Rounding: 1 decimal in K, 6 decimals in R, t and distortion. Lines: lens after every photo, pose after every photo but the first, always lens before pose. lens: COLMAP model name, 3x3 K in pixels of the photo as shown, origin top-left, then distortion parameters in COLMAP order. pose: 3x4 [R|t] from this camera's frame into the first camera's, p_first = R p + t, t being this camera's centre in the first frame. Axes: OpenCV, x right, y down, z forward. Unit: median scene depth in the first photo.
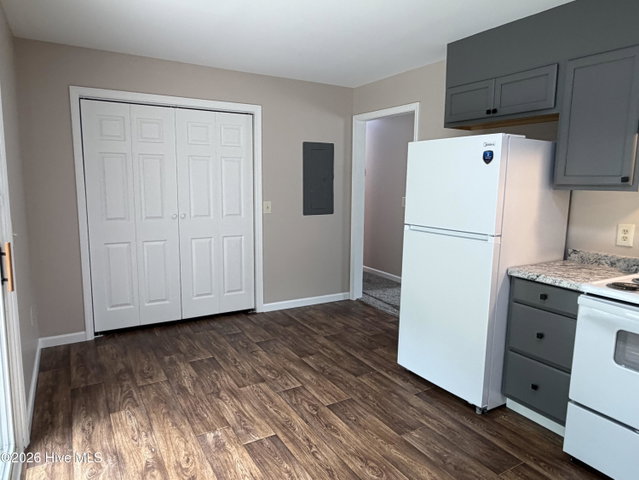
lens RADIAL K [[457.6, 0, 319.9], [0, 457.6, 241.5], [0, 0, 1]] dist [-0.008055, -0.004190]
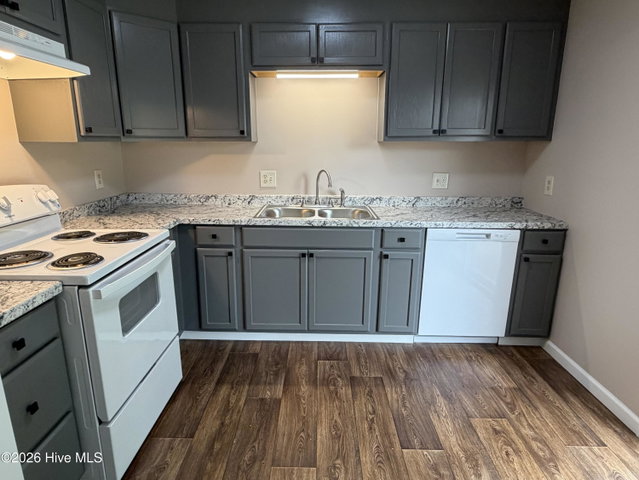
lens RADIAL K [[390.9, 0, 319.1], [0, 390.9, 240.4], [0, 0, 1]] dist [-0.001347, -0.001542]
pose [[-0.864826, -0.137611, 0.482844, -0.257452], [0.050018, 0.933306, 0.355582, -0.192961], [-0.499573, 0.331668, -0.800264, 1.523159]]
